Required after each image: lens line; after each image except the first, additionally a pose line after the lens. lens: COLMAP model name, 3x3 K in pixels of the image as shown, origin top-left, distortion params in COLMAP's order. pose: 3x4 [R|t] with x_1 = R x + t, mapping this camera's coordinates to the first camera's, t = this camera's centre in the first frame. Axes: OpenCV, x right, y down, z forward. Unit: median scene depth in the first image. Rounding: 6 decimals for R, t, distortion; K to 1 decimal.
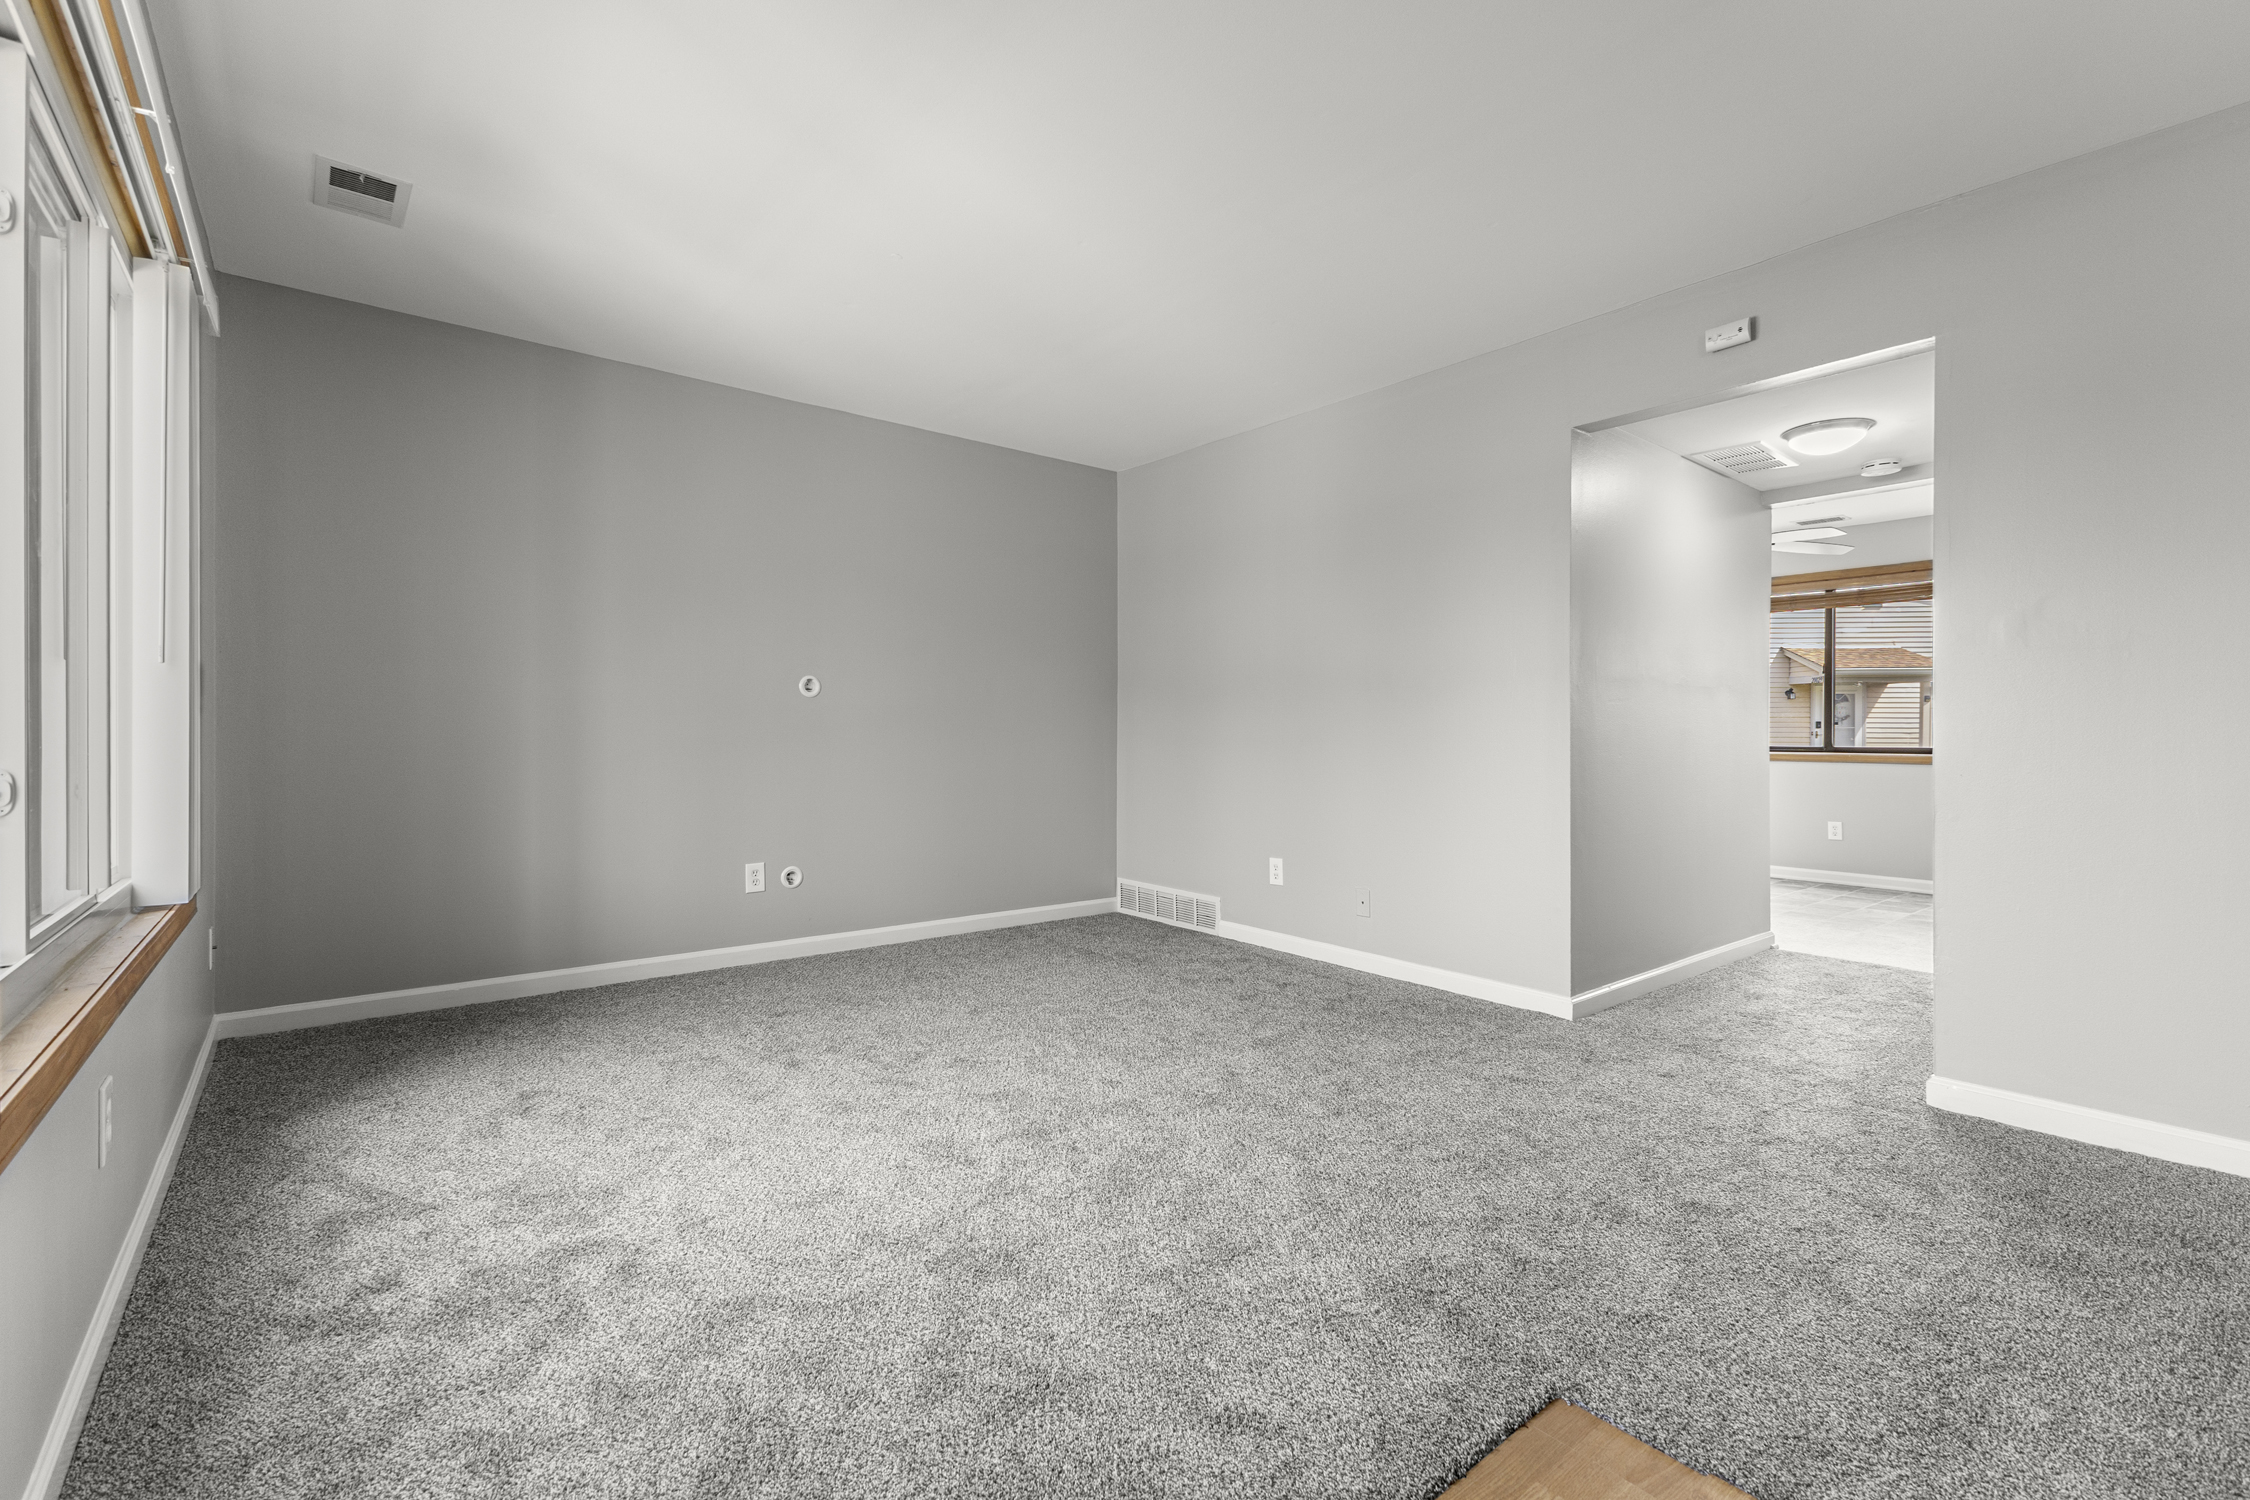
lens RADIAL K [[981.7, 0, 1128.5], [0, 981.7, 739.7], [0, 0, 1]] dist [0.002310, 0.000373]
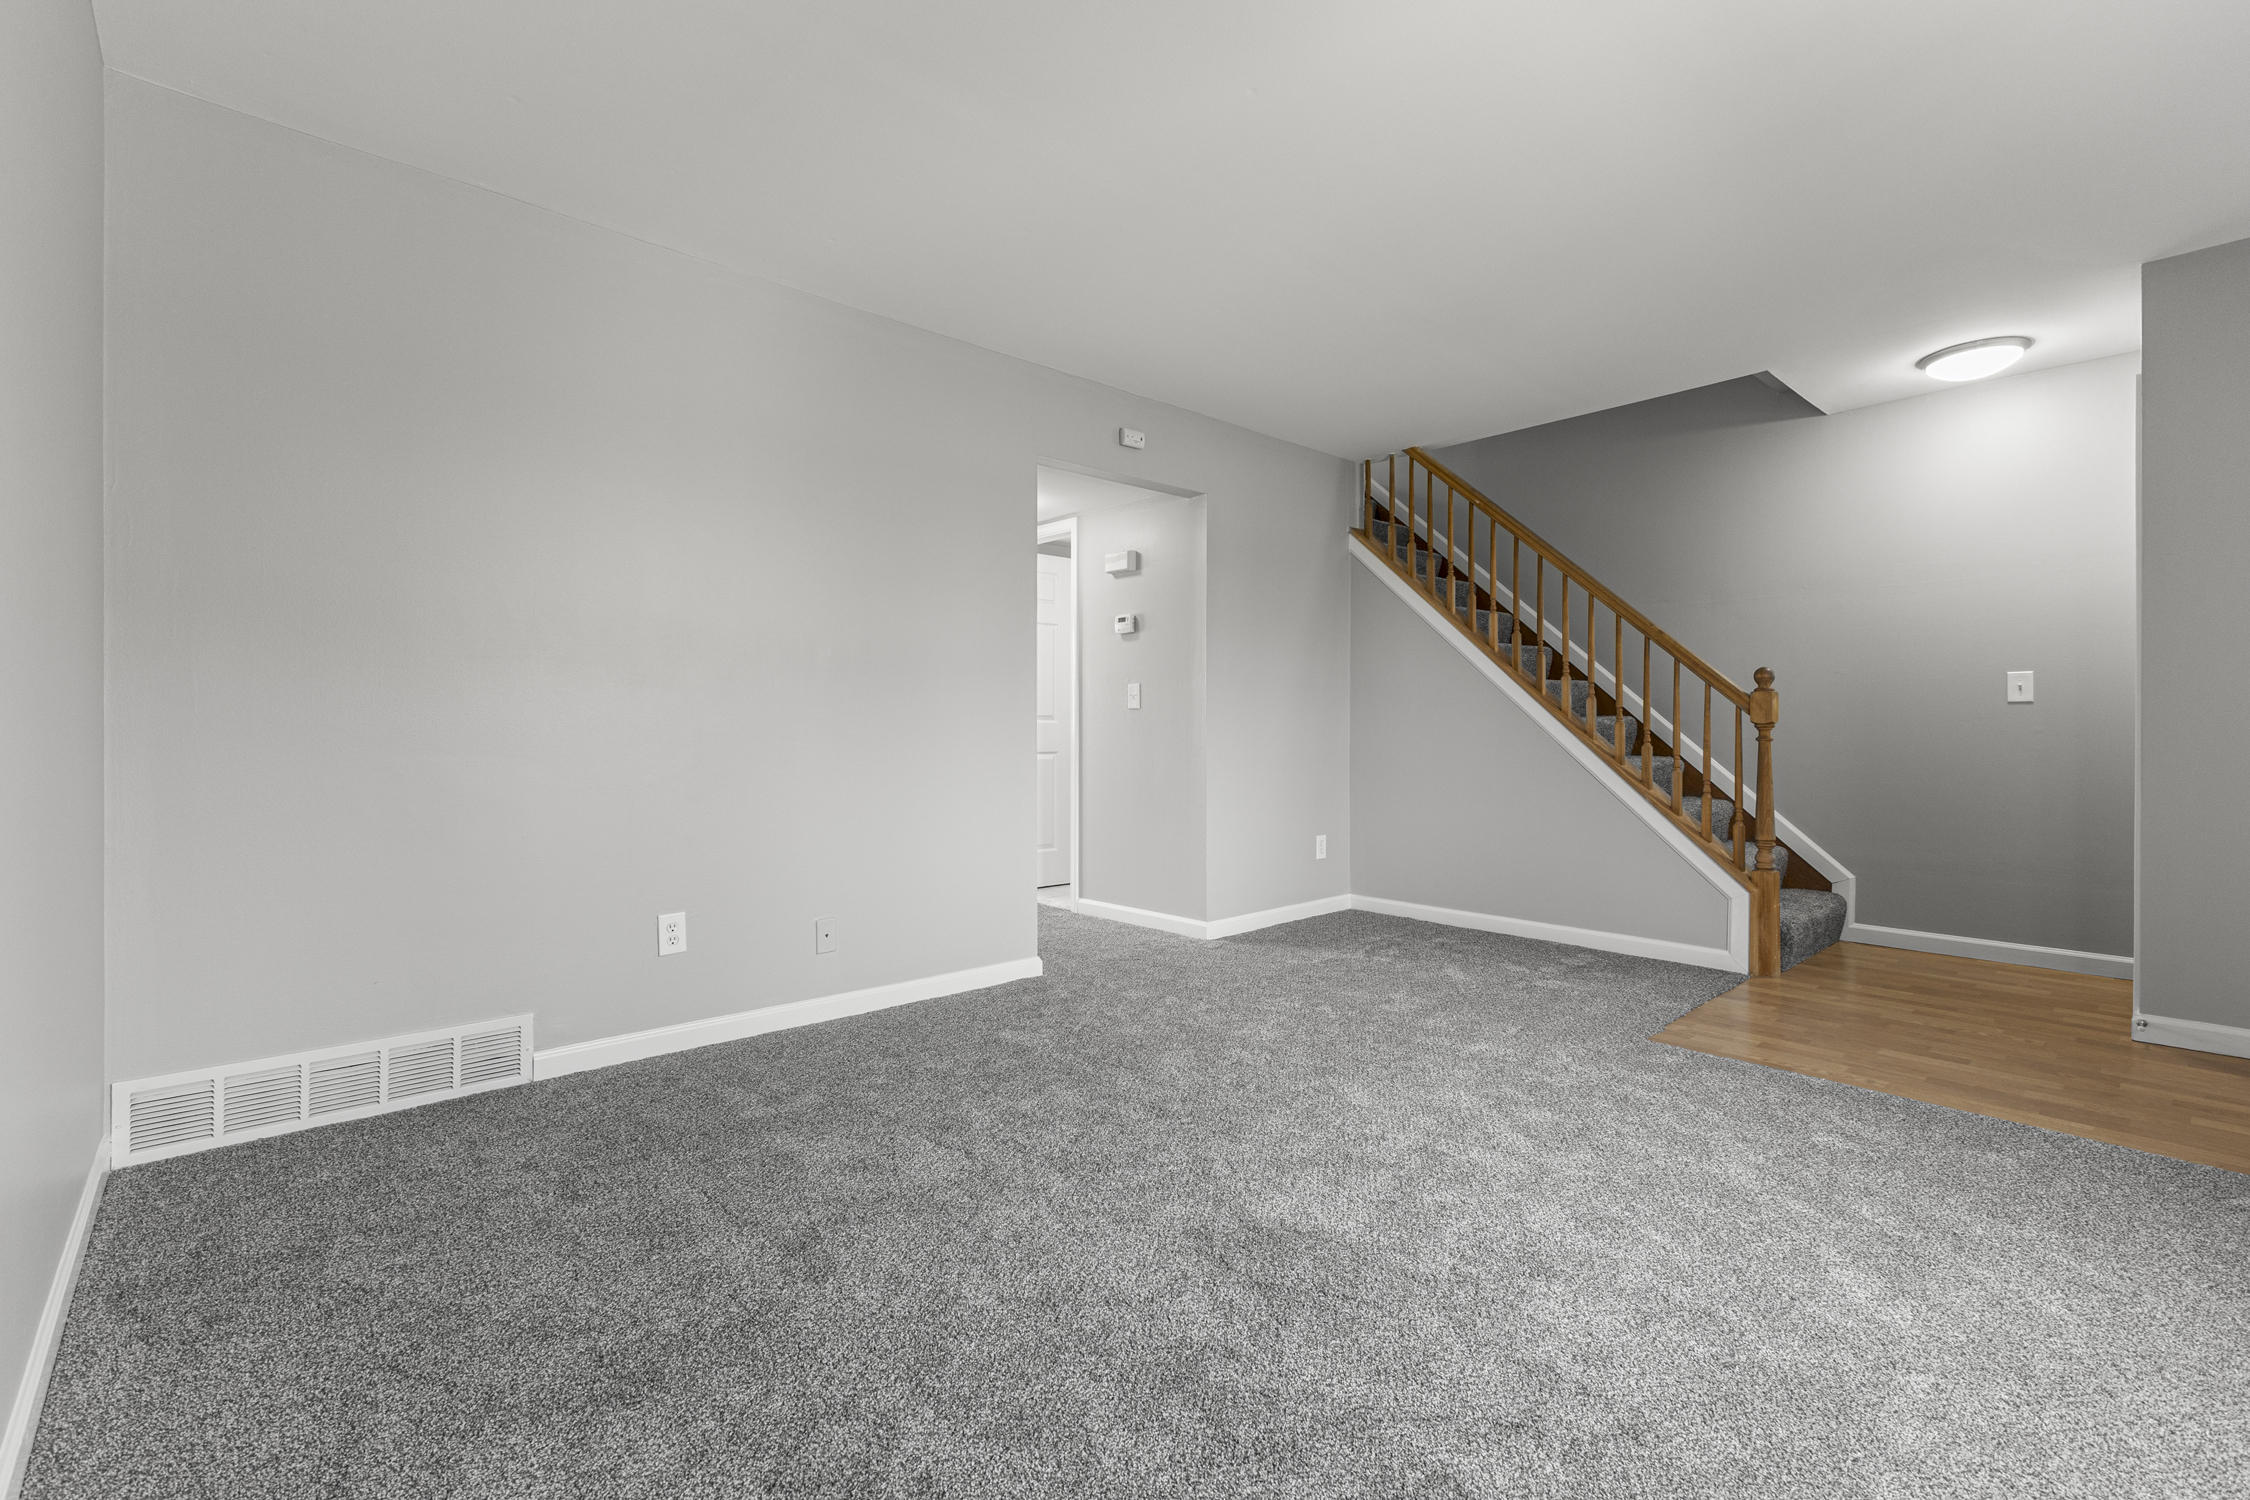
lens RADIAL K [[981.7, 0, 1128.3], [0, 981.7, 739.4], [0, 0, 1]] dist [0.002310, 0.000373]
pose [[-0.058958, -0.009799, 0.998212, -0.498621], [0.011795, 0.999875, 0.010512, 0.000961], [-0.998191, 0.012394, -0.058835, 0.697601]]
